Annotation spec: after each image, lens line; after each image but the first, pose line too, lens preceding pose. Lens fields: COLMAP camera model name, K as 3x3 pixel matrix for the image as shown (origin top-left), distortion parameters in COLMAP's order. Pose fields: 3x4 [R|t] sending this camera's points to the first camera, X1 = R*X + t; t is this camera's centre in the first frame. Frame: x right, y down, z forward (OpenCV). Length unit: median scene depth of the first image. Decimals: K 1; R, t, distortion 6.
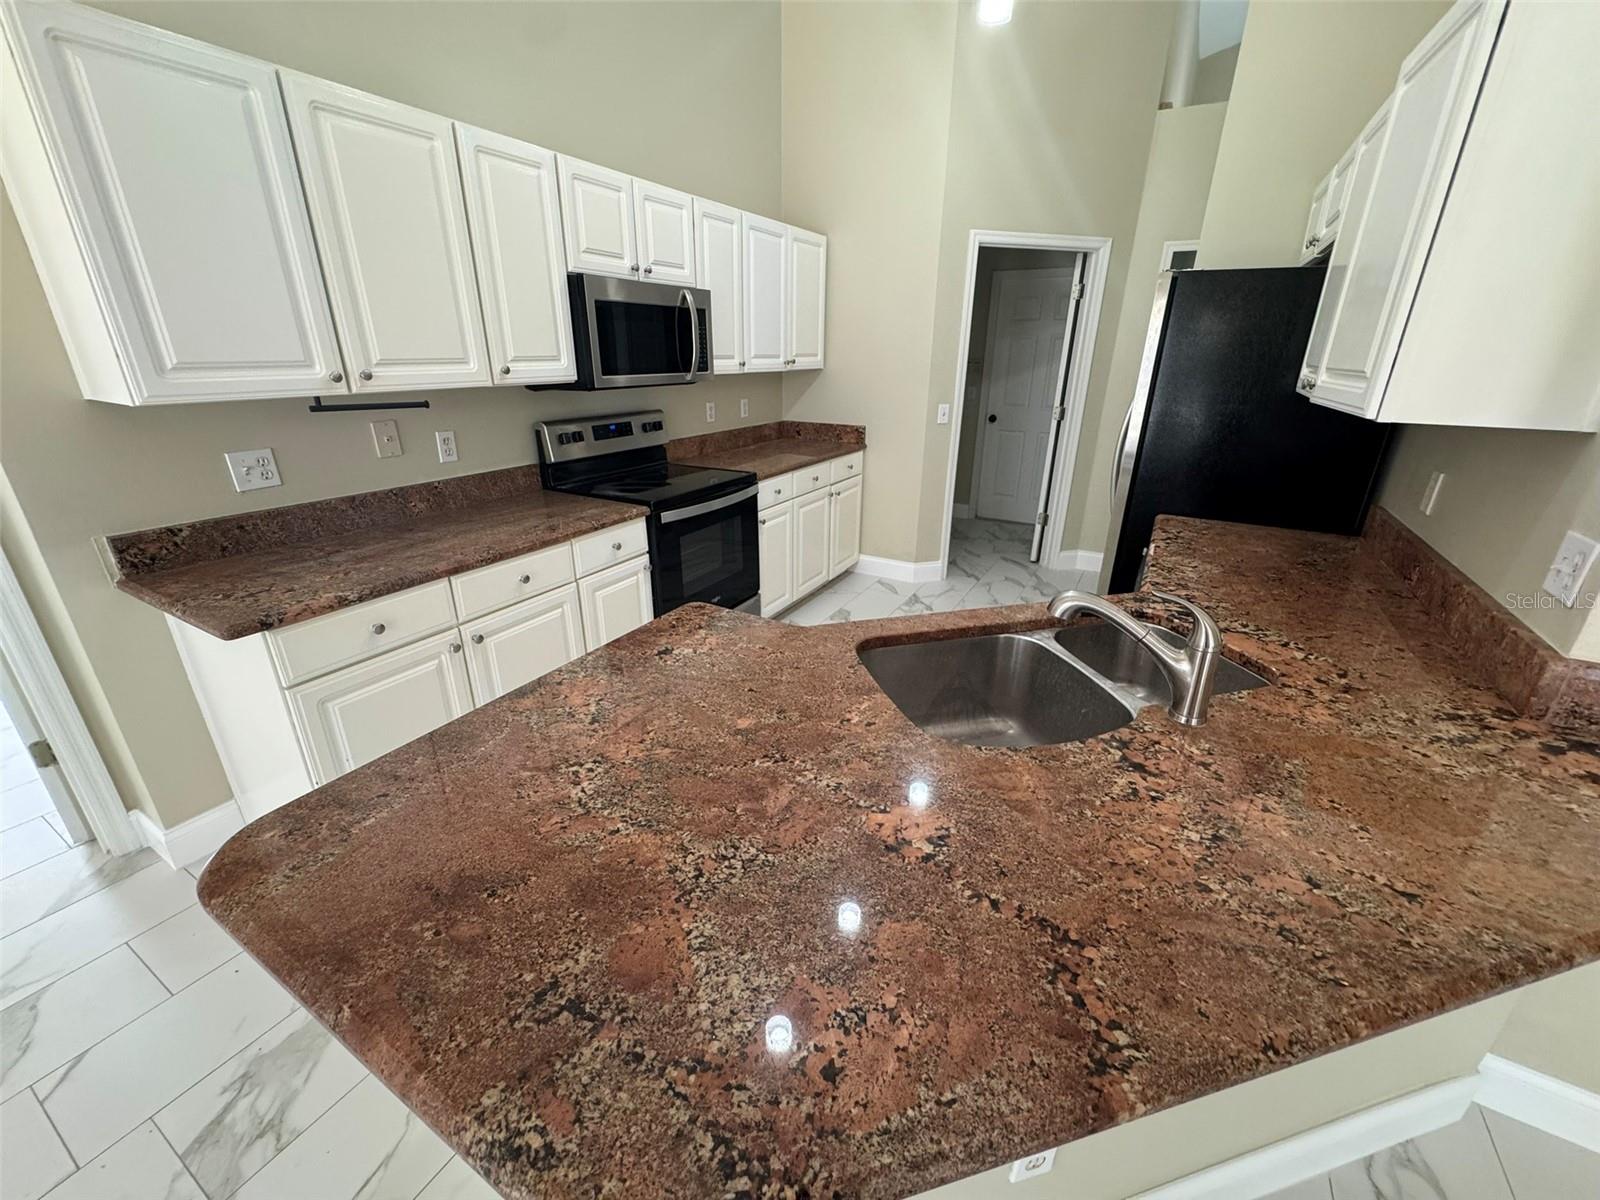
lens RADIAL K [[640.0, 0, 797.2], [0, 640.0, 595.5], [0, 0, 1]] dist [-0.003283, 0.000400]
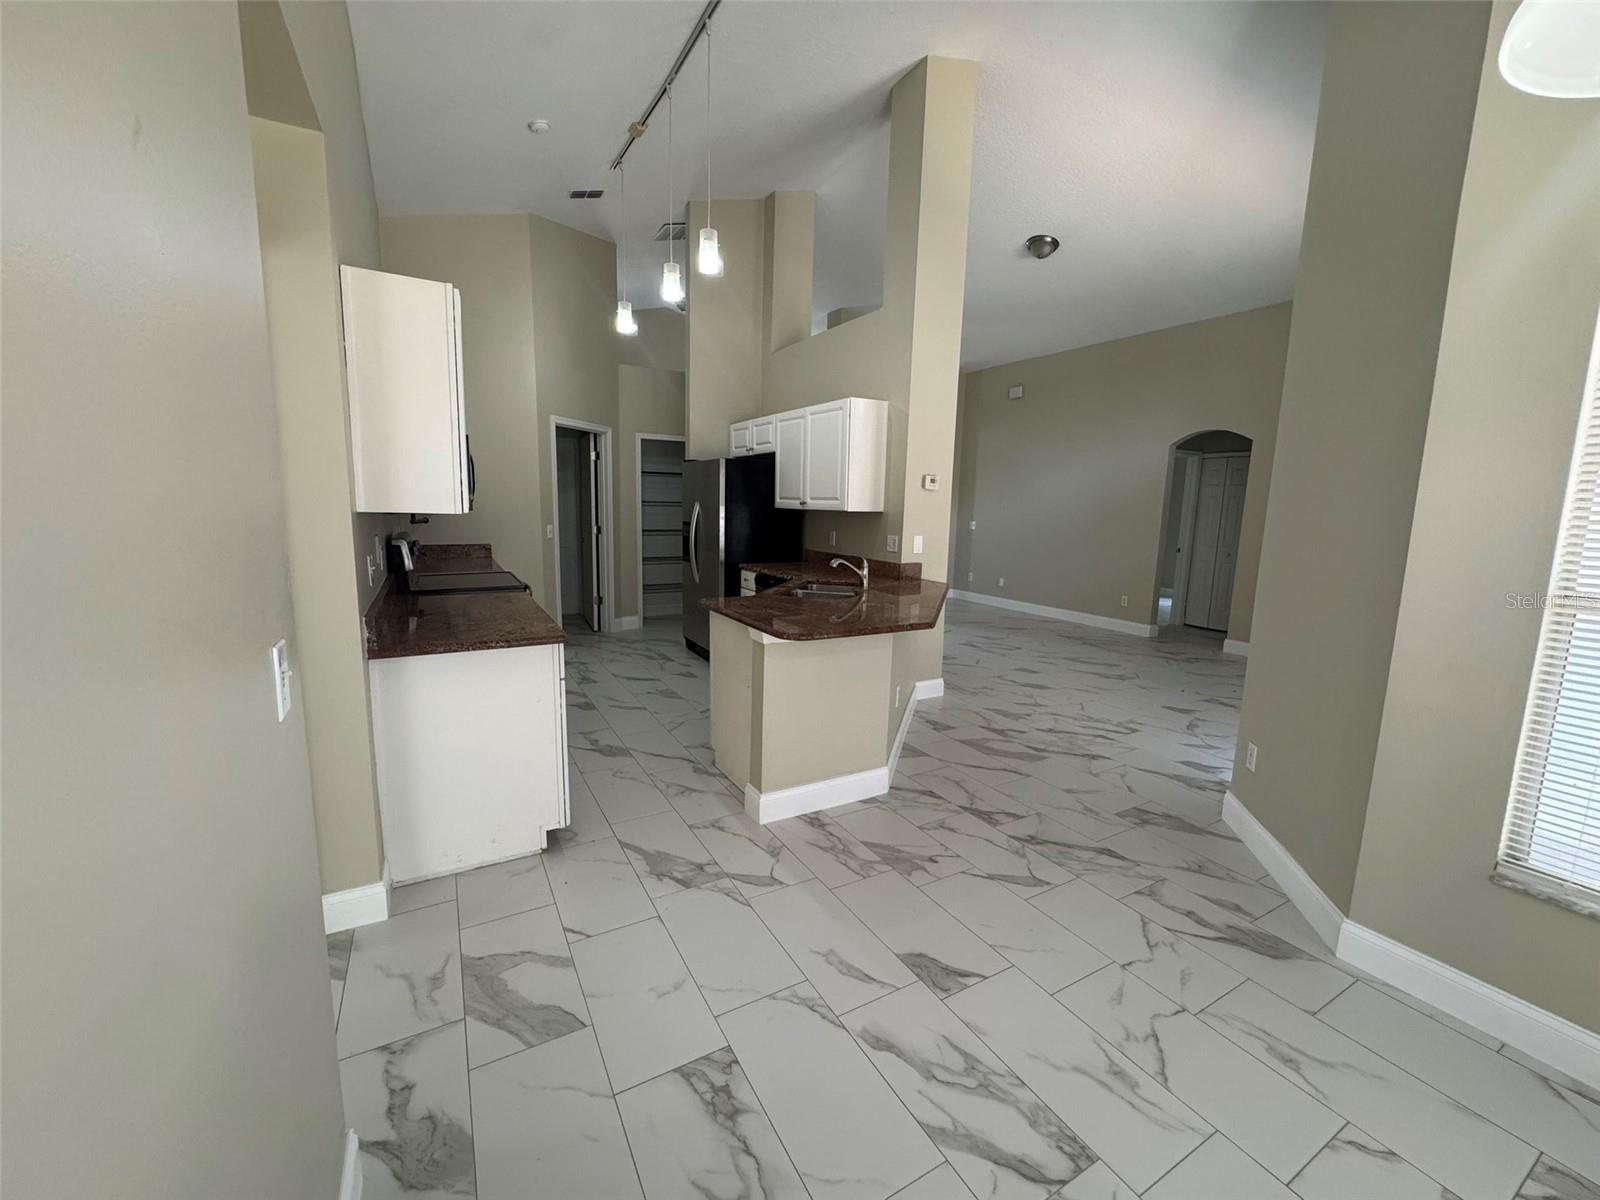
lens RADIAL K [[640.0, 0, 796.8], [0, 640.0, 596.1], [0, 0, 1]] dist [-0.003283, 0.000400]
pose [[0.511835, -0.123313, 0.850187, -1.460311], [0.295084, 0.954668, -0.039181, 0.143737], [-0.806815, 0.270931, 0.525021, -0.306888]]
